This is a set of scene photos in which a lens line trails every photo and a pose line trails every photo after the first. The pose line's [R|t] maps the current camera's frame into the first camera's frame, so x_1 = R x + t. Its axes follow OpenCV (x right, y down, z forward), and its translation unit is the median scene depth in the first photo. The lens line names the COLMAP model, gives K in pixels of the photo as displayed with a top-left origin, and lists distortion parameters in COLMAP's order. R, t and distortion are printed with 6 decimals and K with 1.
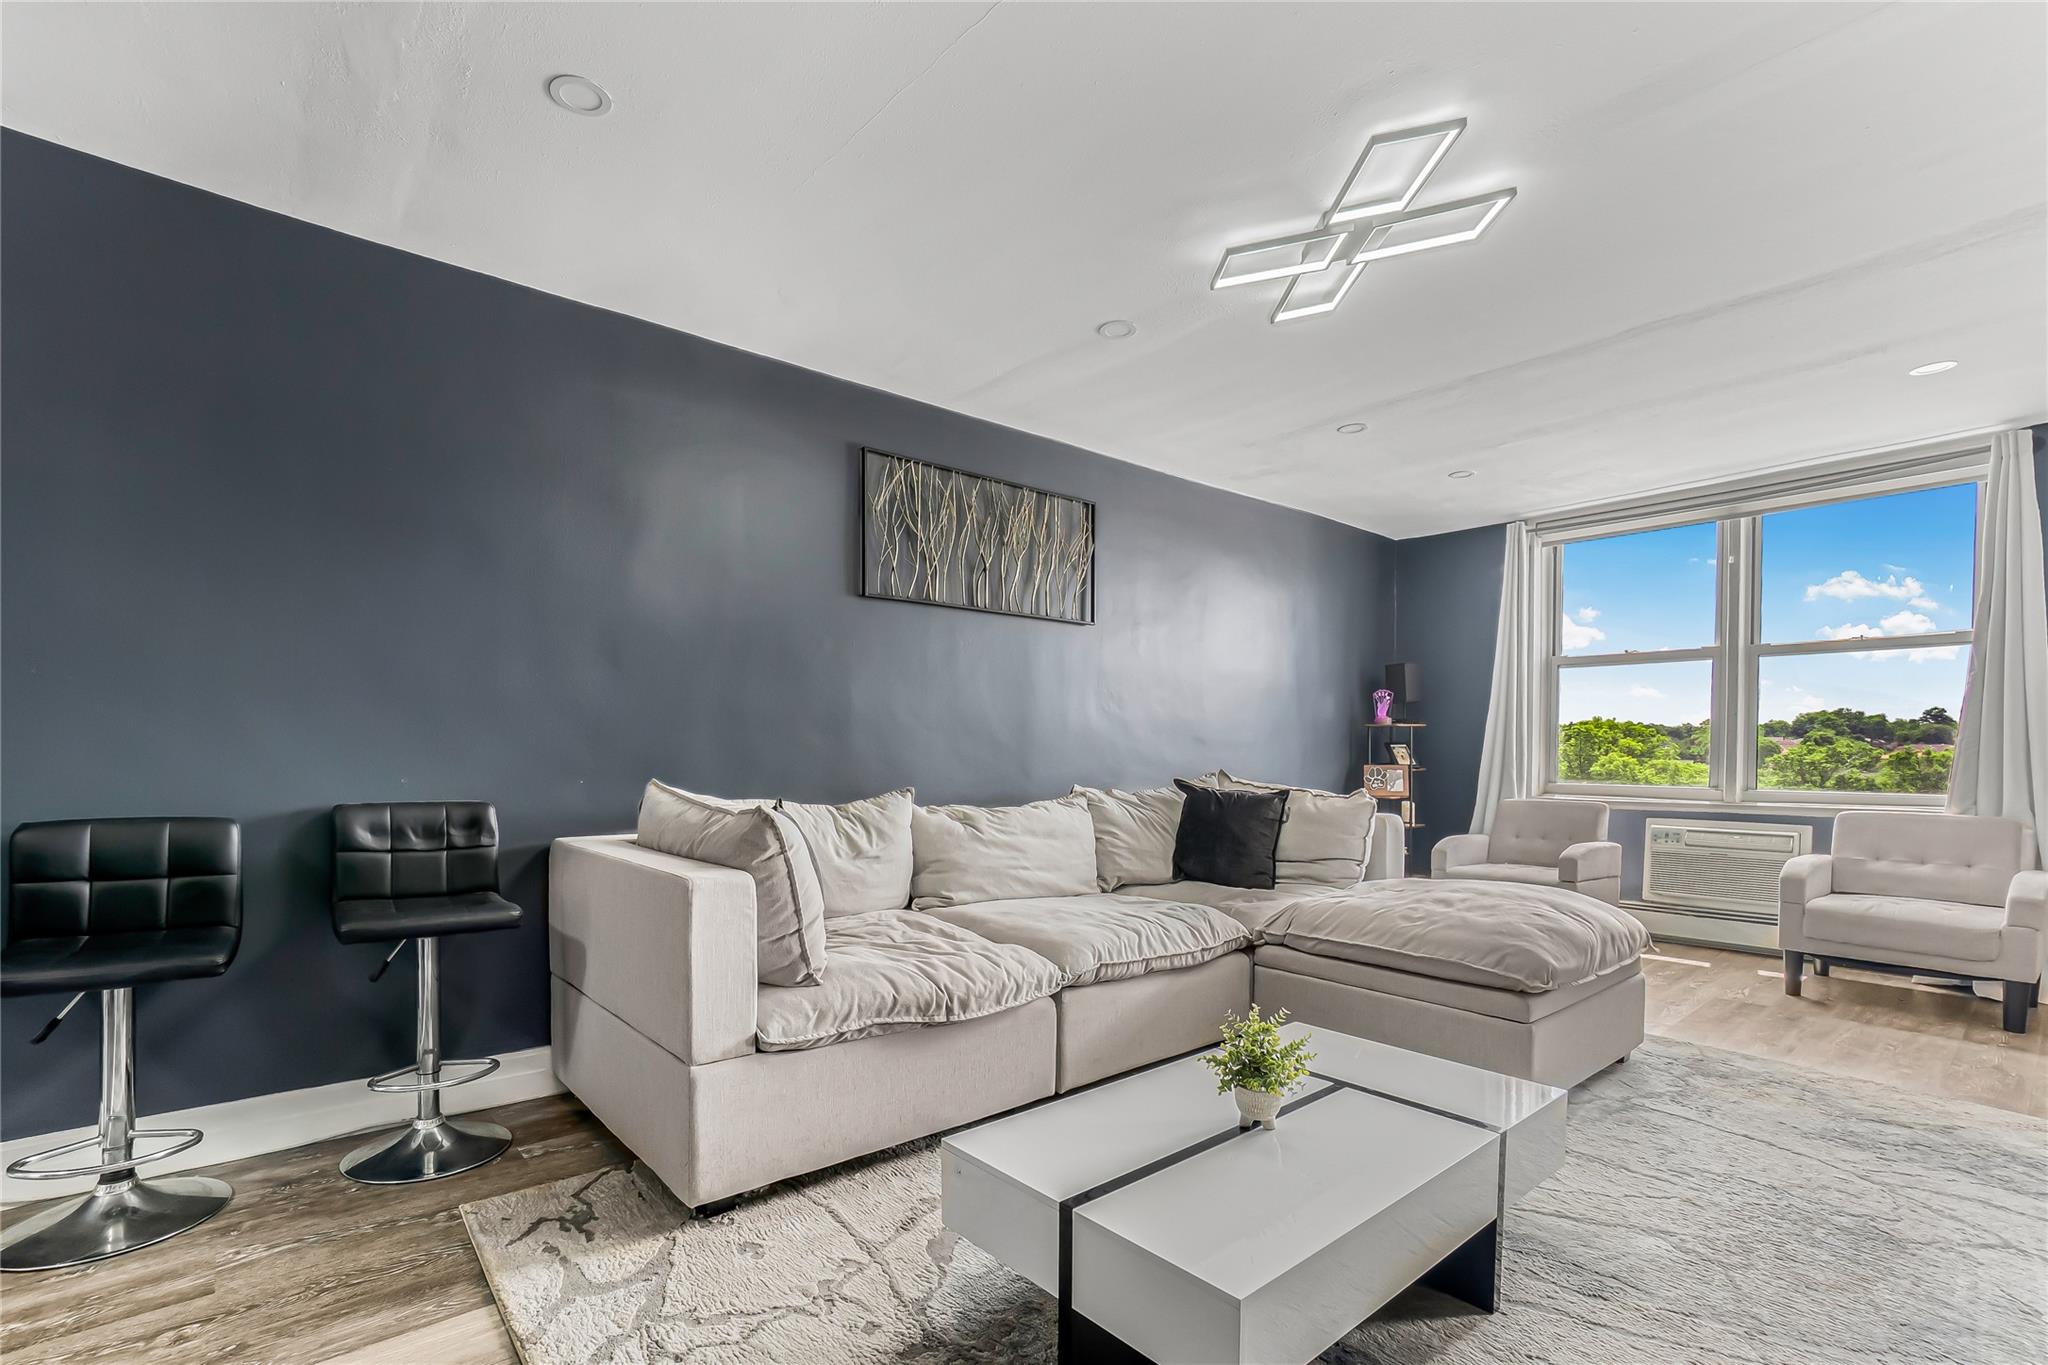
lens RADIAL K [[931.8, 0, 1123.1], [0, 931.8, 776.1], [0, 0, 1]] dist [-0.027531, 0.036000]
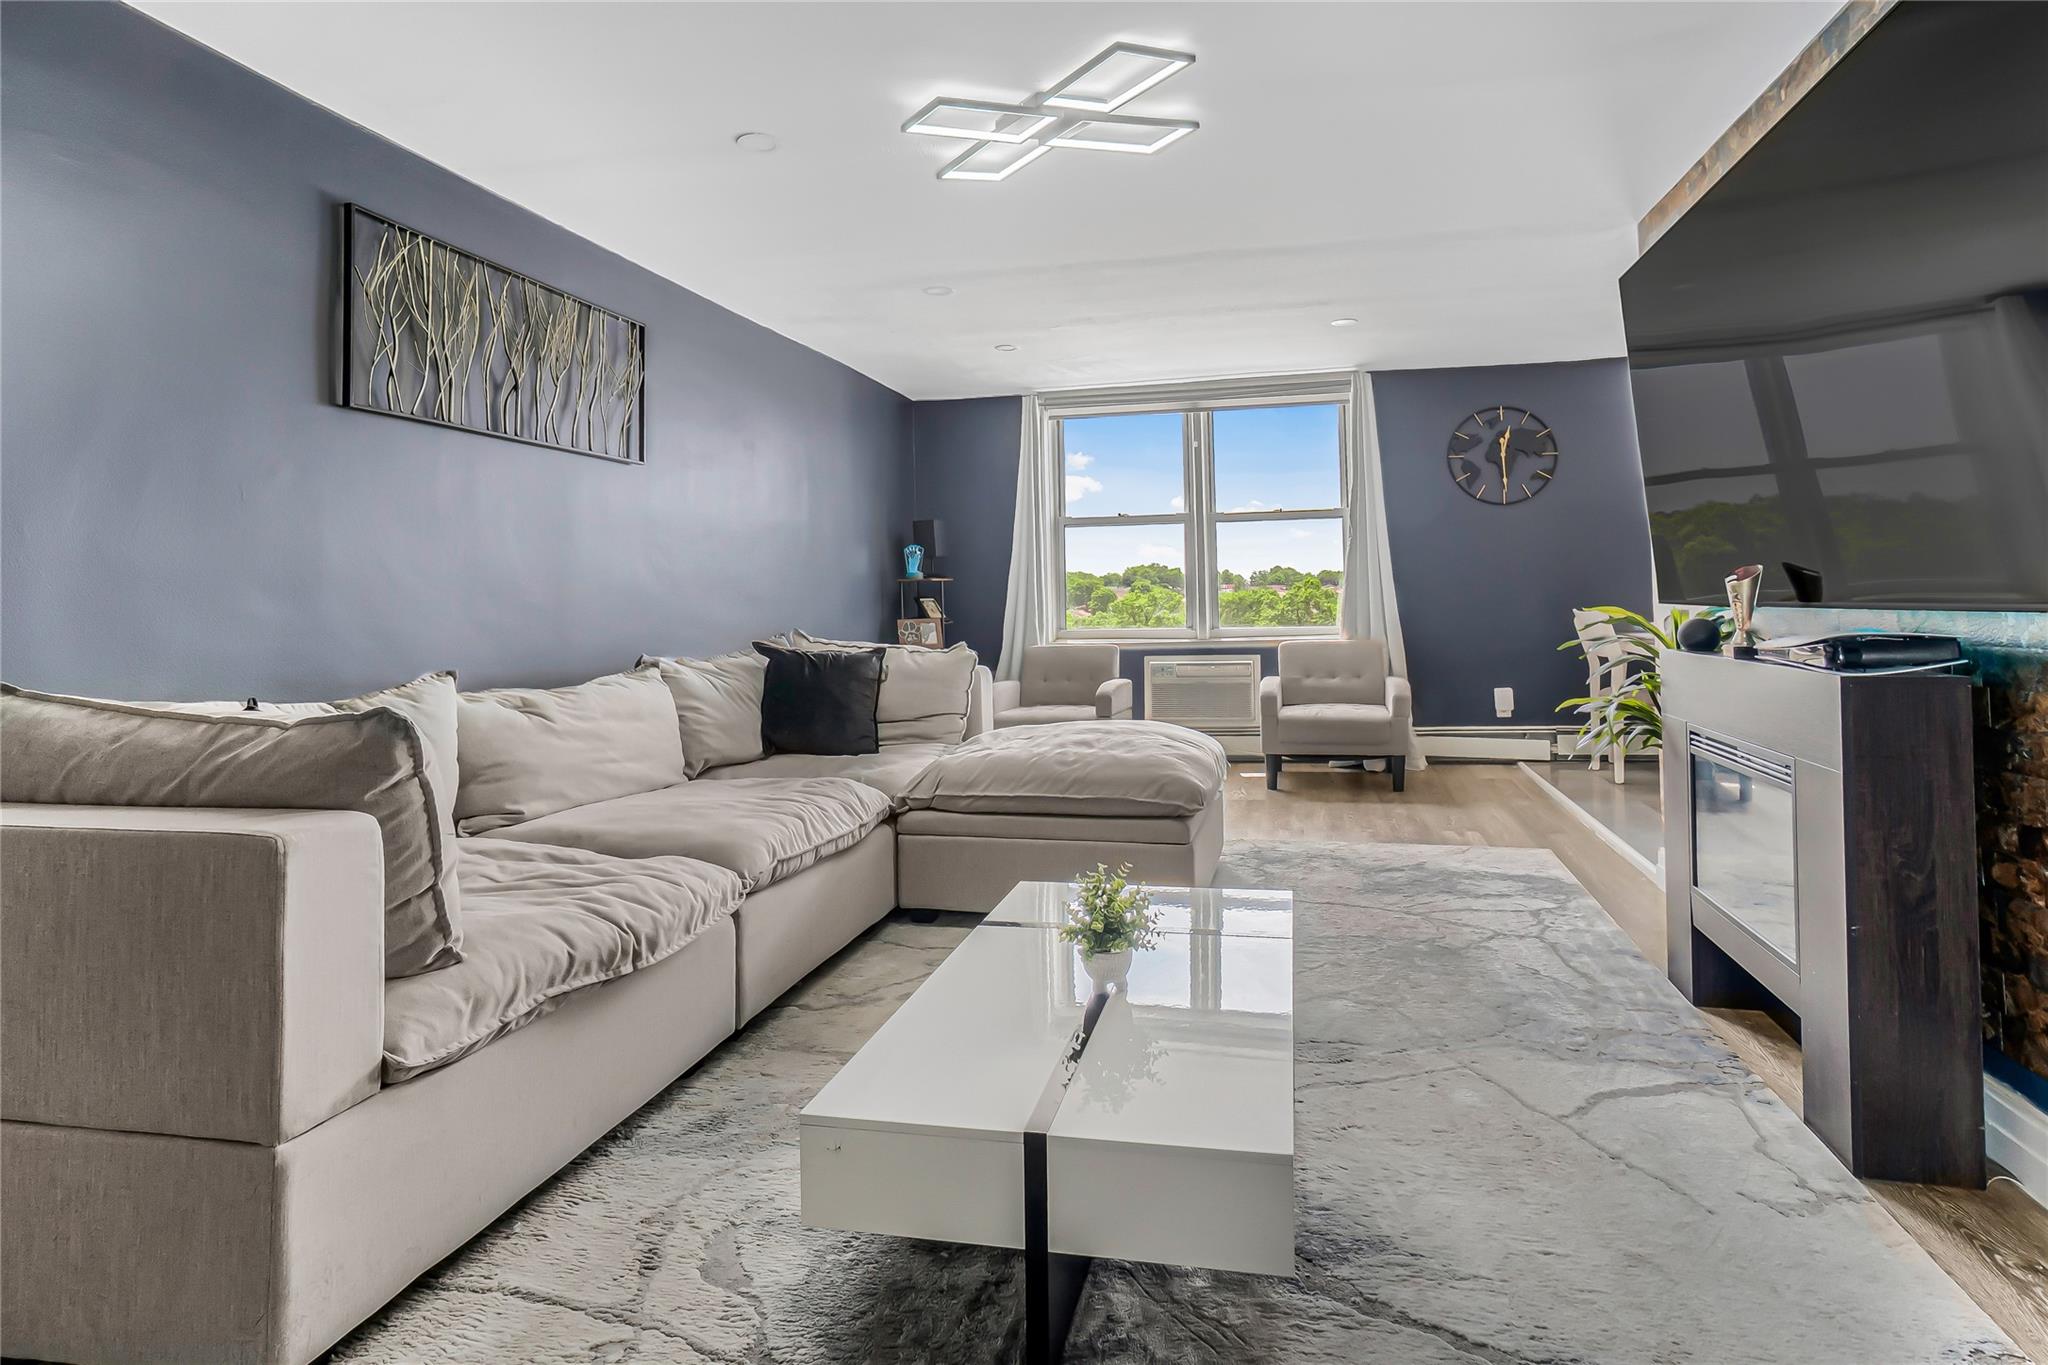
lens RADIAL K [[923.0, 0, 1096.5], [0, 923.0, 569.3], [0, 0, 1]] dist [0.000027, 0.000820]
pose [[0.816770, -0.002262, 0.576959, -0.226206], [0.040098, 0.997797, -0.052854, -0.007563], [-0.575568, 0.066305, 0.815061, 0.099538]]
